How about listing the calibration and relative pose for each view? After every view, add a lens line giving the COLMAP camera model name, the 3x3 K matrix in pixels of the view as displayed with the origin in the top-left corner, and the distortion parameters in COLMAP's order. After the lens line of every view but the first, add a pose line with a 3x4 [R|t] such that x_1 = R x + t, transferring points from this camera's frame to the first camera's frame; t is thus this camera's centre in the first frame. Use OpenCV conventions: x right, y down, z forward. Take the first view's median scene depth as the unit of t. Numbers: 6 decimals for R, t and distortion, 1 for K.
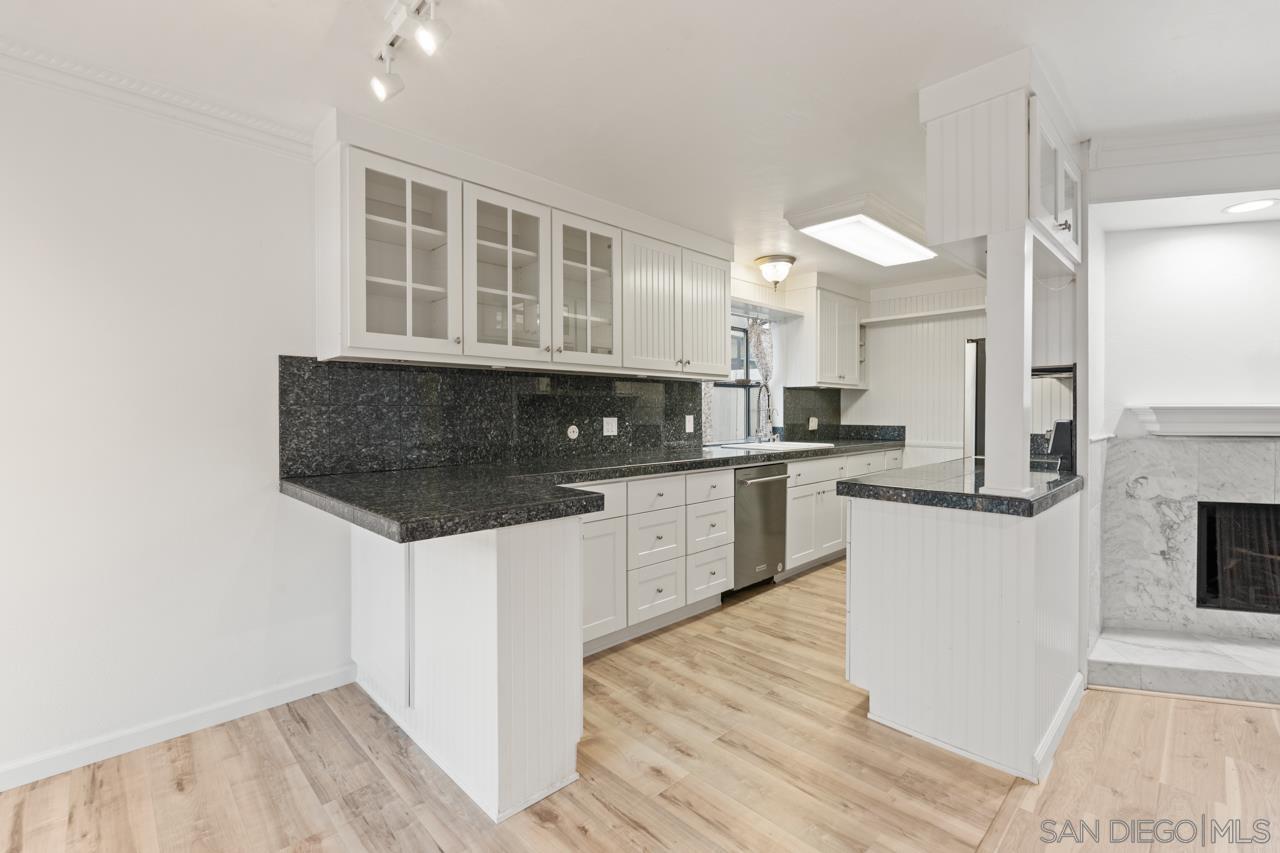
lens RADIAL K [[557.5, 0, 637.8], [0, 557.5, 416.7], [0, 0, 1]] dist [-0.005137, 0.000251]
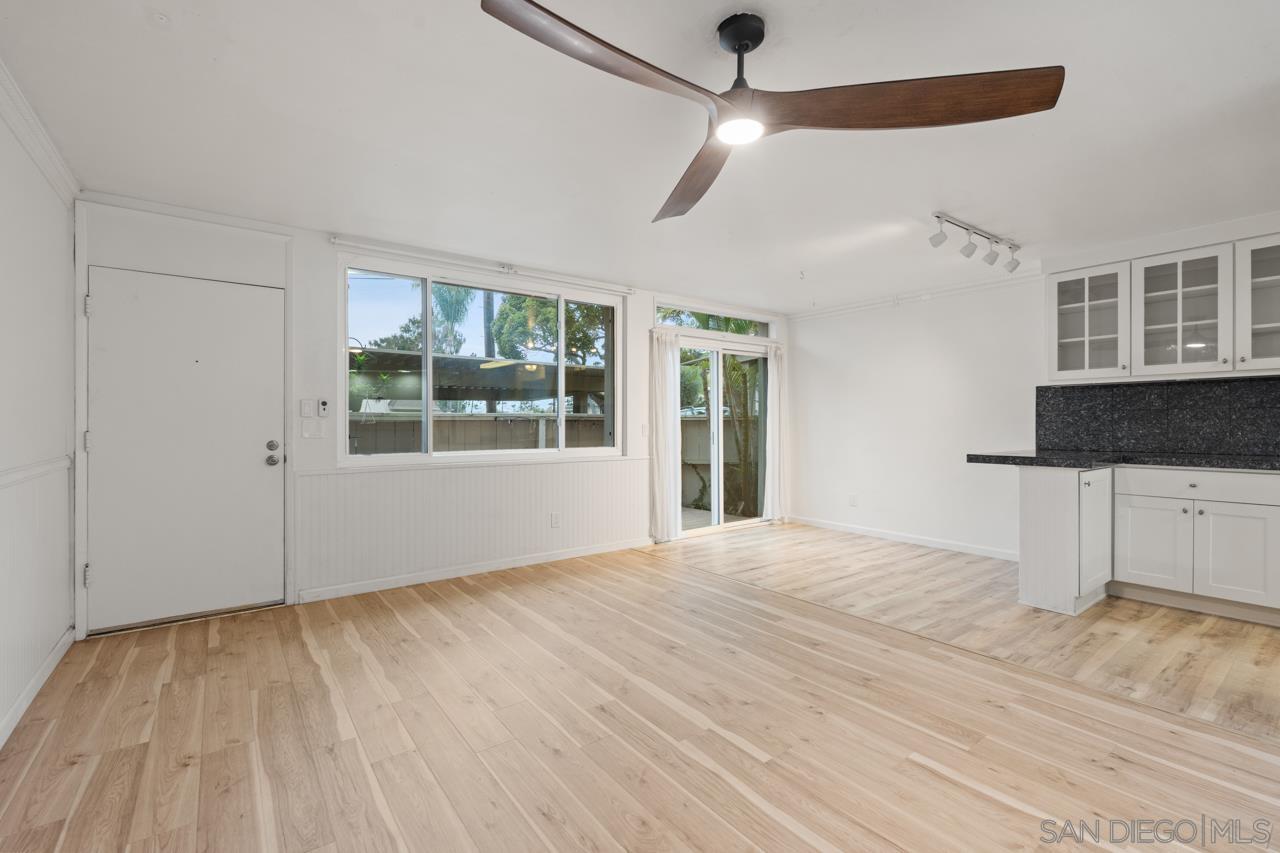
lens RADIAL K [[557.5, 0, 637.1], [0, 557.5, 422.6], [0, 0, 1]] dist [-0.005137, 0.000251]
pose [[-0.127029, -0.001988, -0.991897, 1.370795], [-0.008390, 0.999964, -0.000930, 0.028950], [0.991863, 0.008204, -0.127041, -0.132912]]
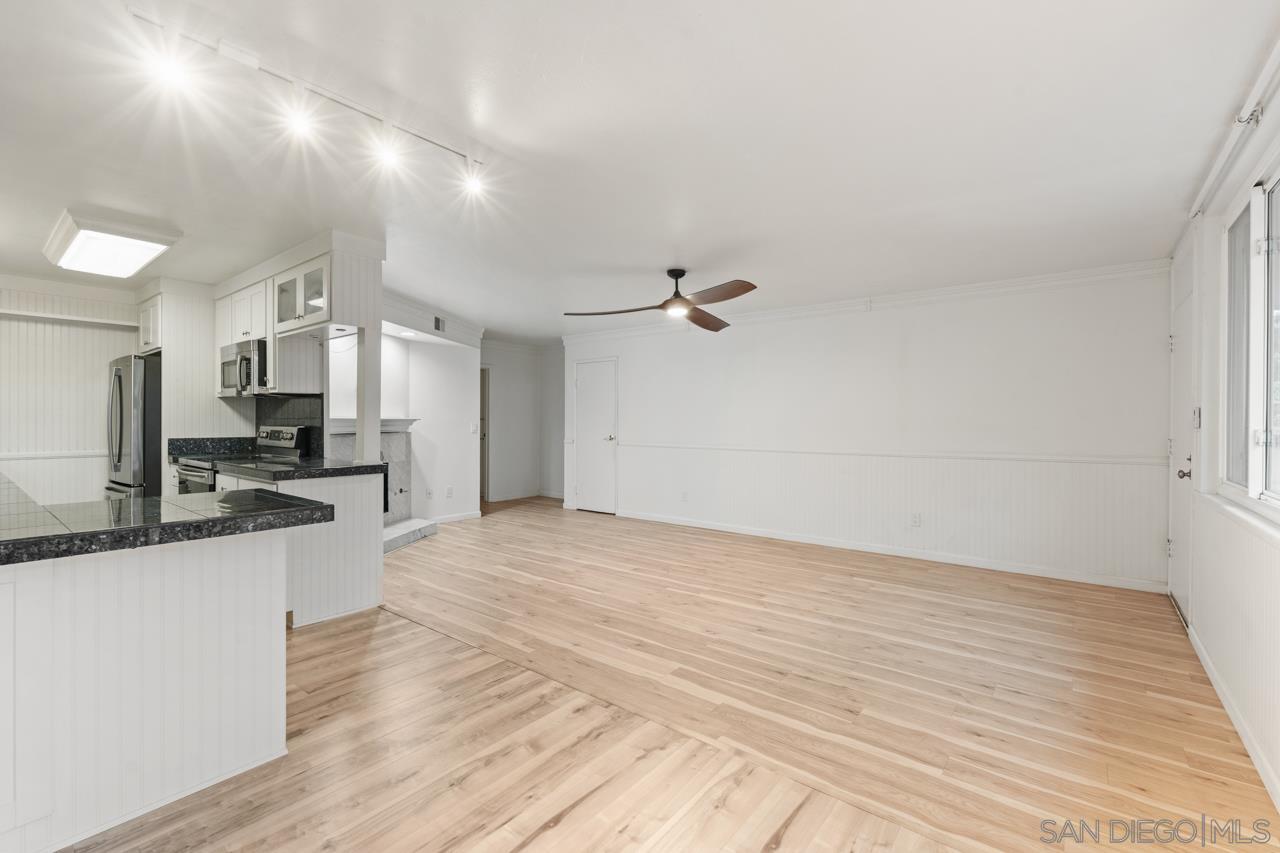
lens RADIAL K [[557.5, 0, 641.1], [0, 557.5, 422.3], [0, 0, 1]] dist [-0.005137, 0.000251]
pose [[-0.135335, -0.002339, 0.990797, -1.044248], [0.005642, 0.999979, 0.003132, -0.005044], [-0.990784, 0.006014, -0.135319, 0.250044]]
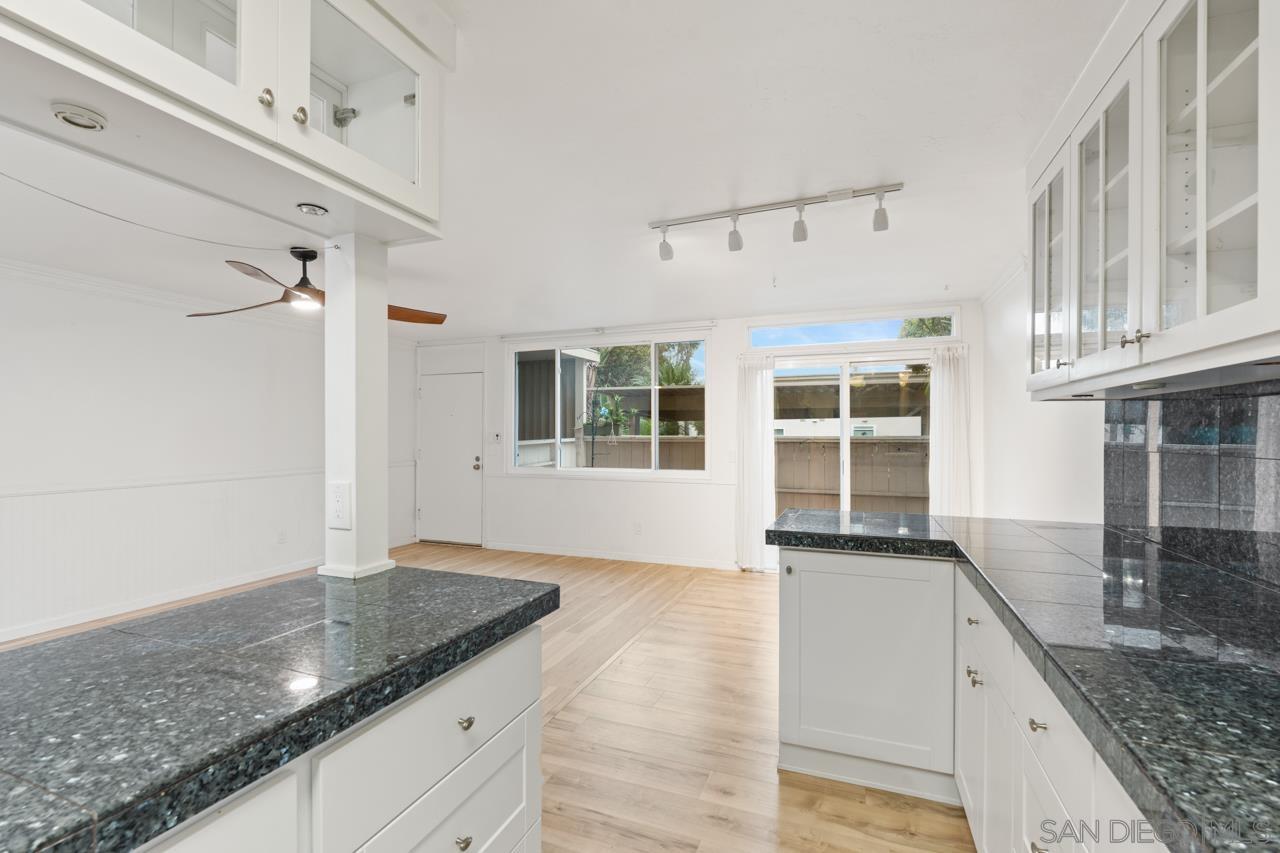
lens RADIAL K [[557.5, 0, 641.7], [0, 557.5, 427.4], [0, 0, 1]] dist [-0.005137, 0.000251]
pose [[-0.907366, -0.005923, -0.420299, 0.486287], [-0.005264, 0.999982, -0.002728, -0.048346], [0.420308, -0.000263, -0.907382, 1.439904]]
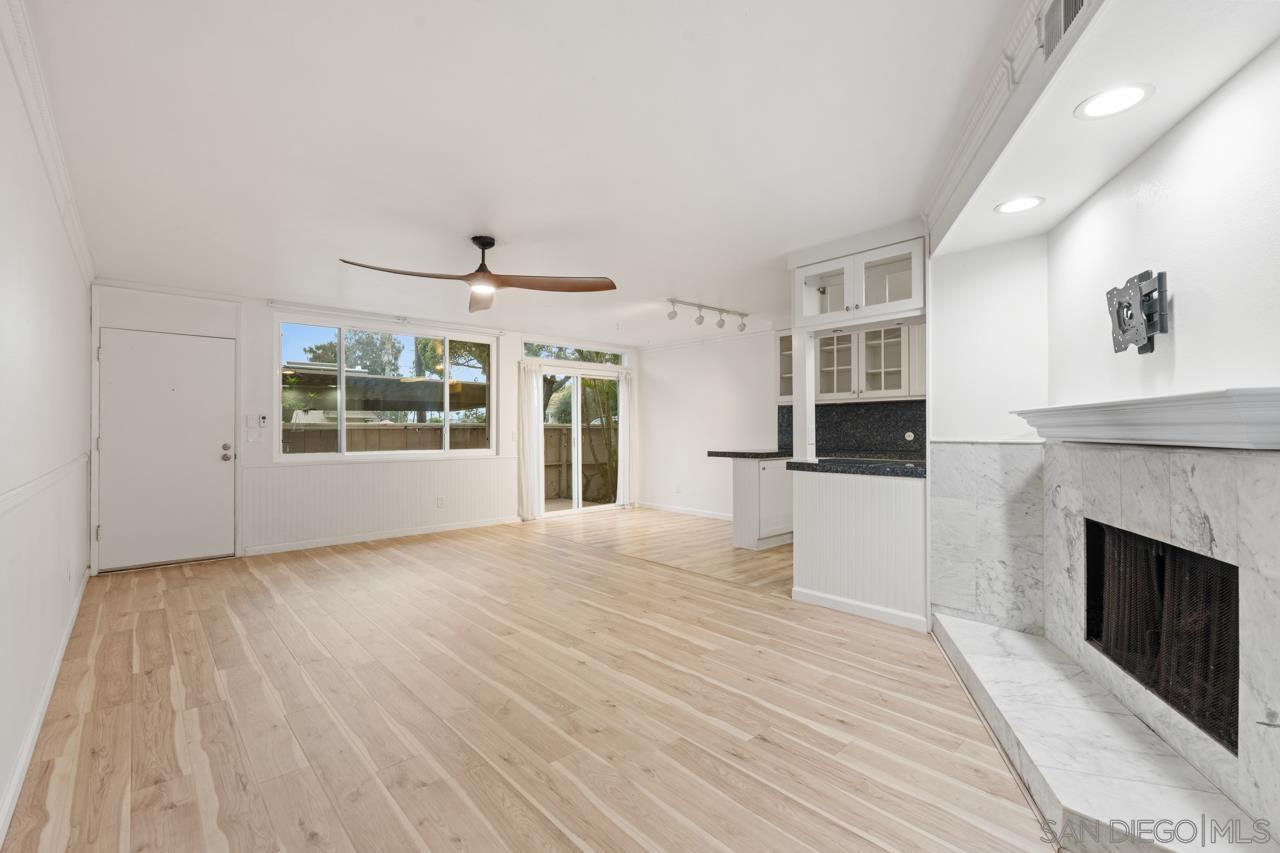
lens RADIAL K [[557.5, 0, 638.8], [0, 557.5, 427.7], [0, 0, 1]] dist [-0.005137, 0.000251]
pose [[-0.034978, -0.006058, -0.999370, 2.081400], [-0.006879, 0.999959, -0.005821, 0.023971], [0.999364, 0.006671, -0.035018, 0.359629]]
